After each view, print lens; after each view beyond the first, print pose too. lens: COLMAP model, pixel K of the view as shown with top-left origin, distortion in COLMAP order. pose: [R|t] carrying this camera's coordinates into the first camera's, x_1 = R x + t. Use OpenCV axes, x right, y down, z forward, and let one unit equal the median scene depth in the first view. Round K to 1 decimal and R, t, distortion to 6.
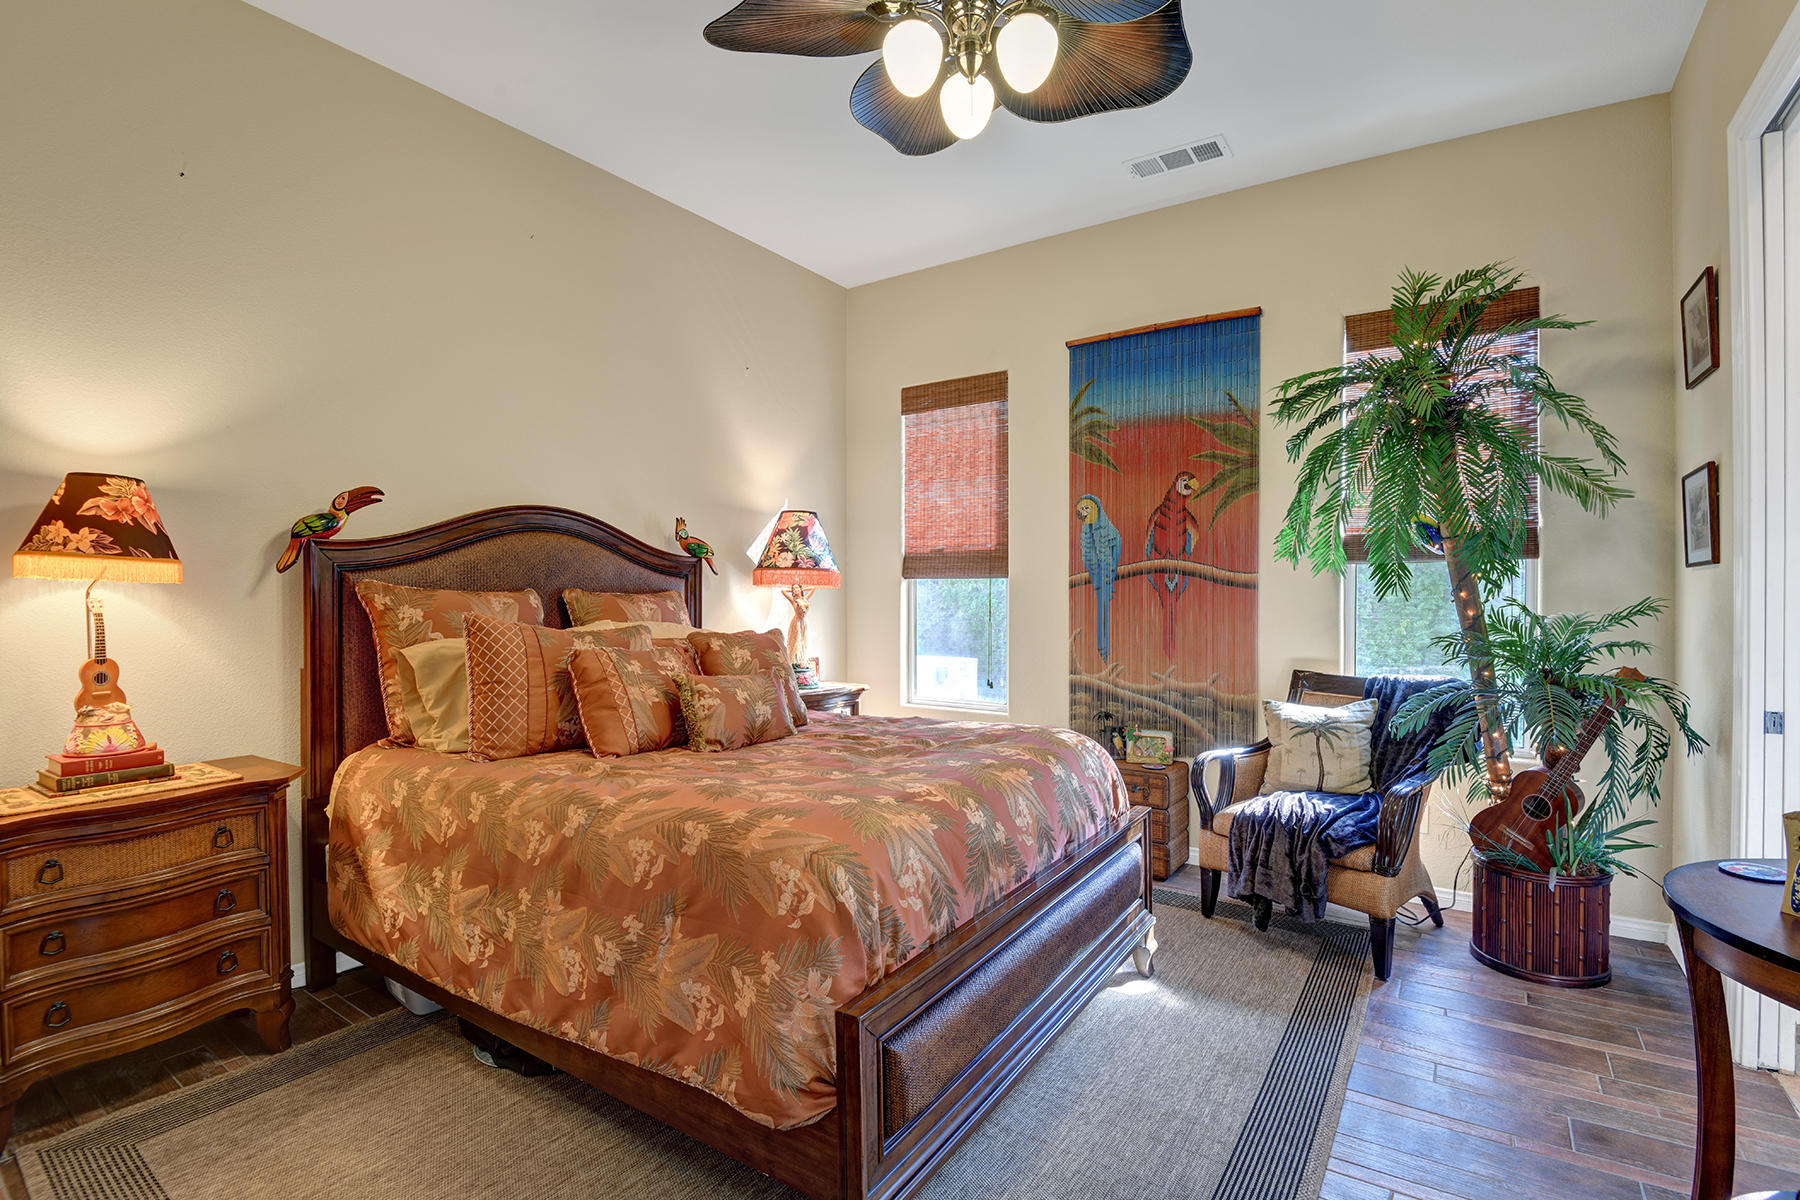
lens RADIAL K [[835.3, 0, 900.0], [0, 835.3, 600.0], [0, 0, 1]] dist [-0.005376, -0.022820]
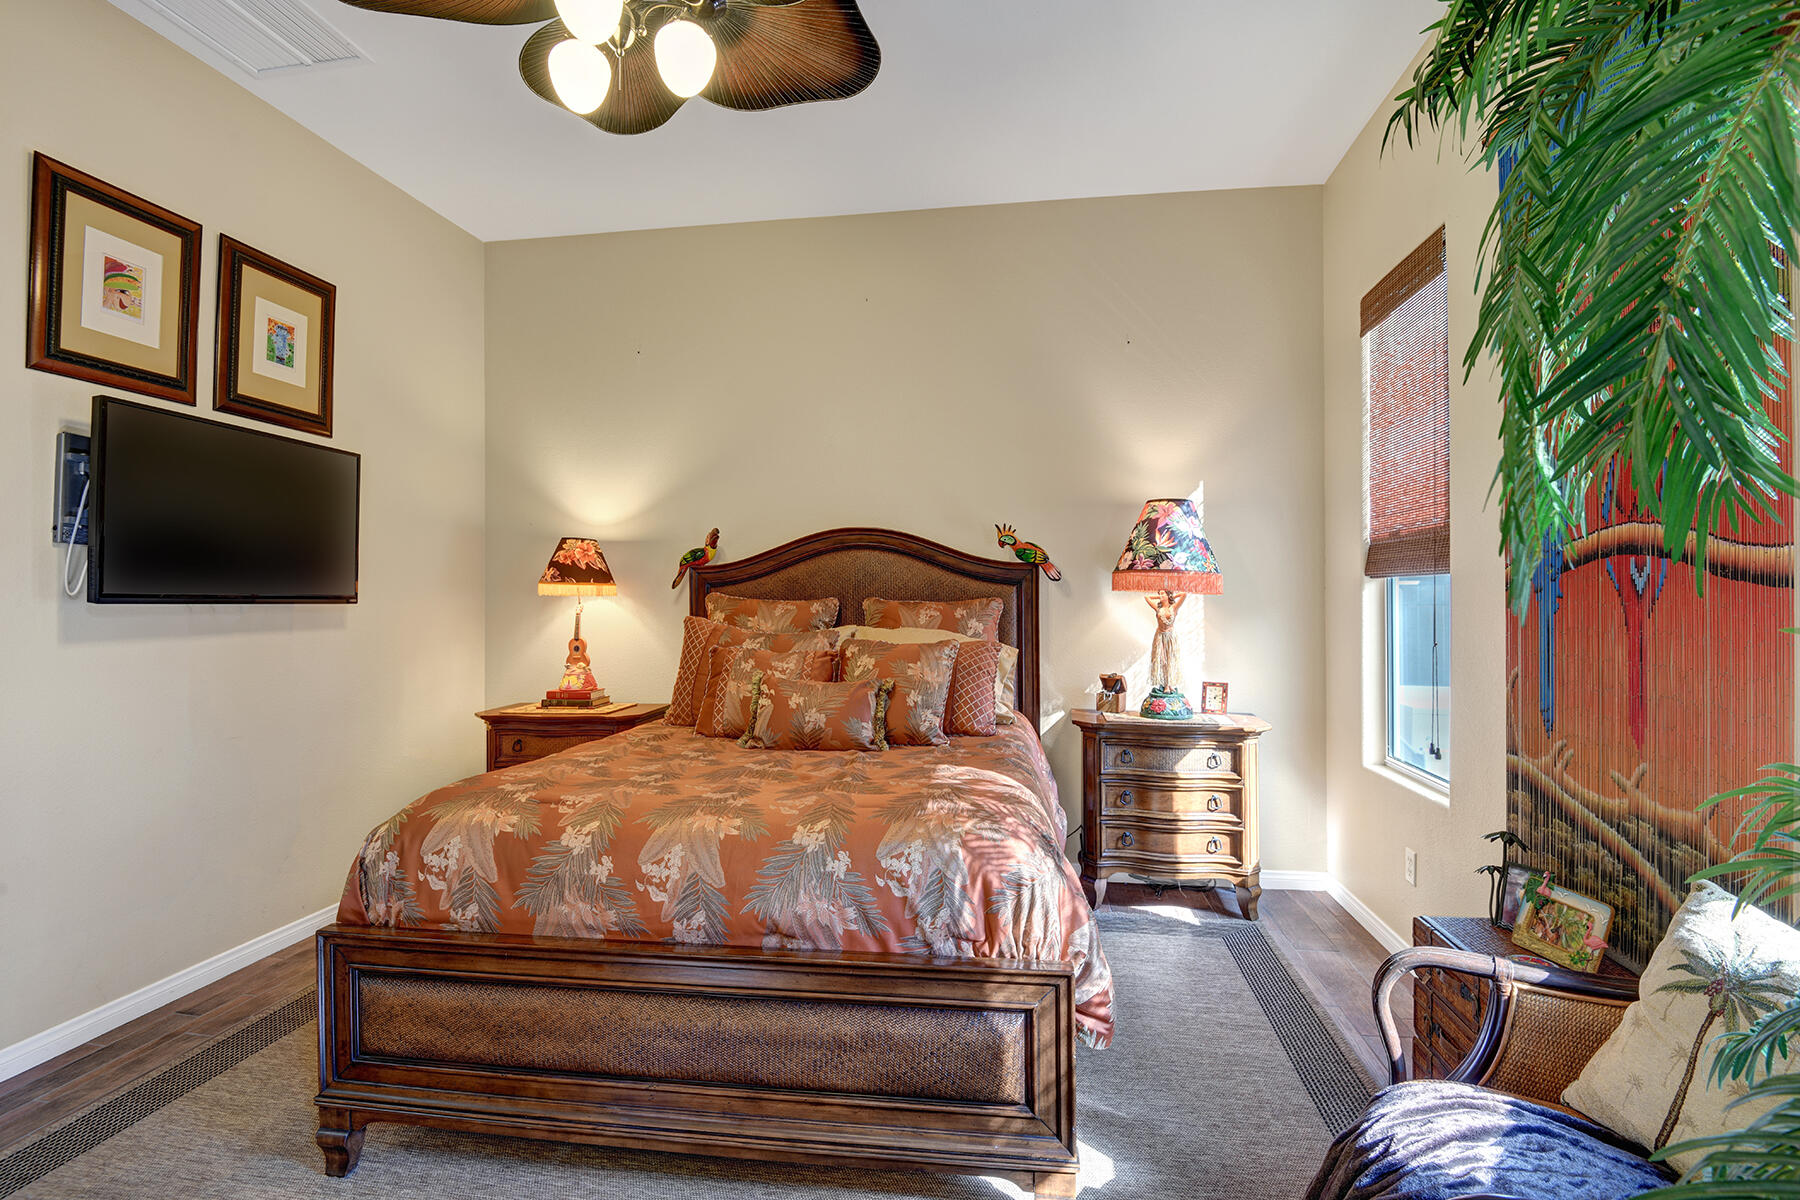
lens RADIAL K [[835.3, 0, 900.0], [0, 835.3, 600.0], [0, 0, 1]] dist [-0.005376, -0.022820]
pose [[0.425264, -0.003036, -0.905064, 0.619218], [-0.004184, 0.999977, -0.005320, -0.003947], [0.905060, 0.006049, 0.425241, 0.516925]]
